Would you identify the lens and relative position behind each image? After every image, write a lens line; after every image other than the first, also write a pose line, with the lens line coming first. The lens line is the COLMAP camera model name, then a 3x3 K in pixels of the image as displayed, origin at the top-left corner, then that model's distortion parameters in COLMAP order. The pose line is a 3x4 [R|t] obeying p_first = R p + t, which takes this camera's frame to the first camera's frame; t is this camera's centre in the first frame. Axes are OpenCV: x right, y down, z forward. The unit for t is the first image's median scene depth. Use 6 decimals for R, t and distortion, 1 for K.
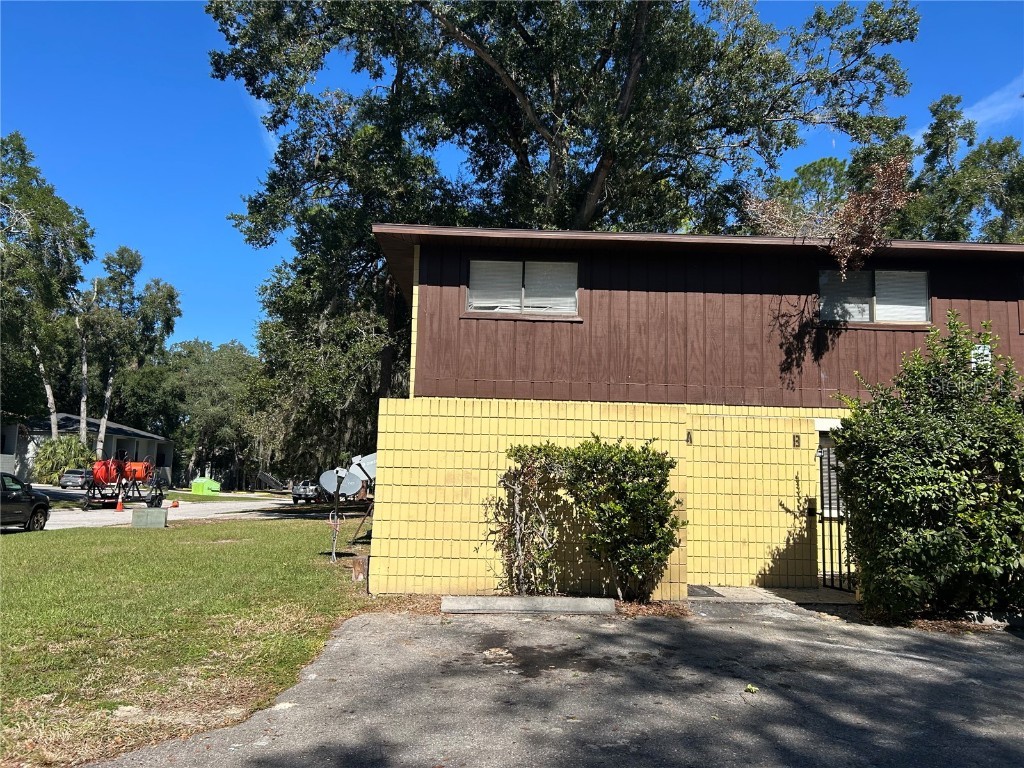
lens RADIAL K [[777.3, 0, 512.7], [0, 777.3, 381.8], [0, 0, 1]] dist [0.047741, -0.001074]
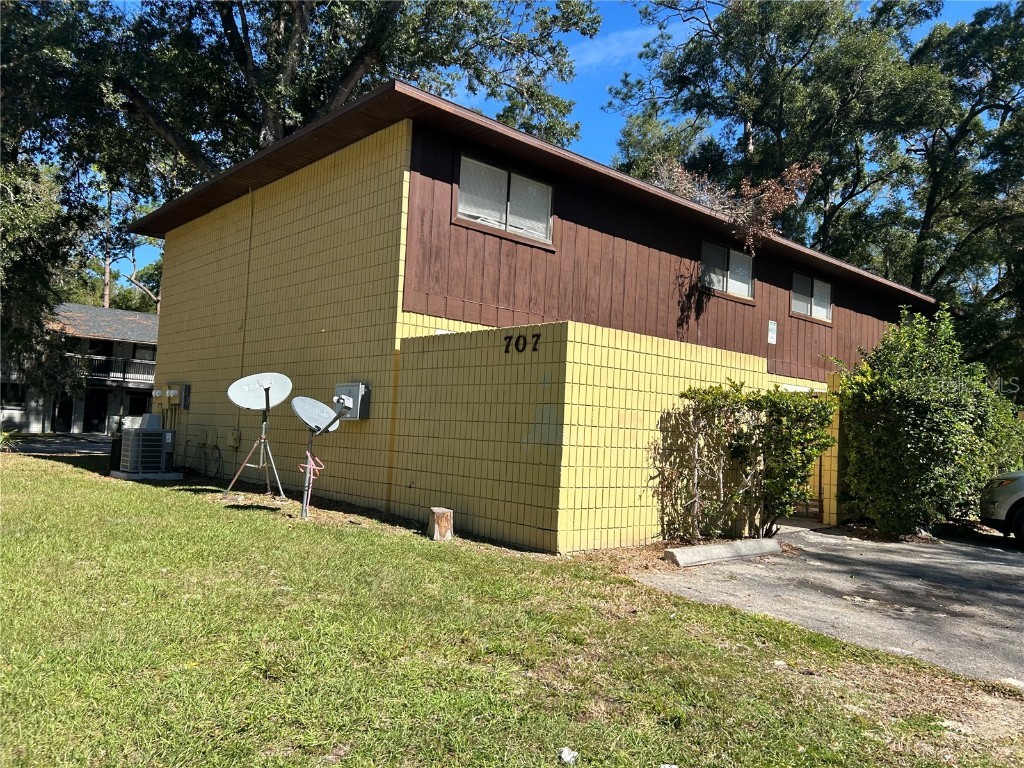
lens RADIAL K [[777.3, 0, 512.5], [0, 777.3, 386.2], [0, 0, 1]] dist [0.047741, -0.001074]
pose [[0.749262, 0.051401, 0.660276, -0.561742], [-0.114574, 0.992011, 0.052790, 0.039794], [-0.652287, -0.115204, 0.749166, 0.310762]]
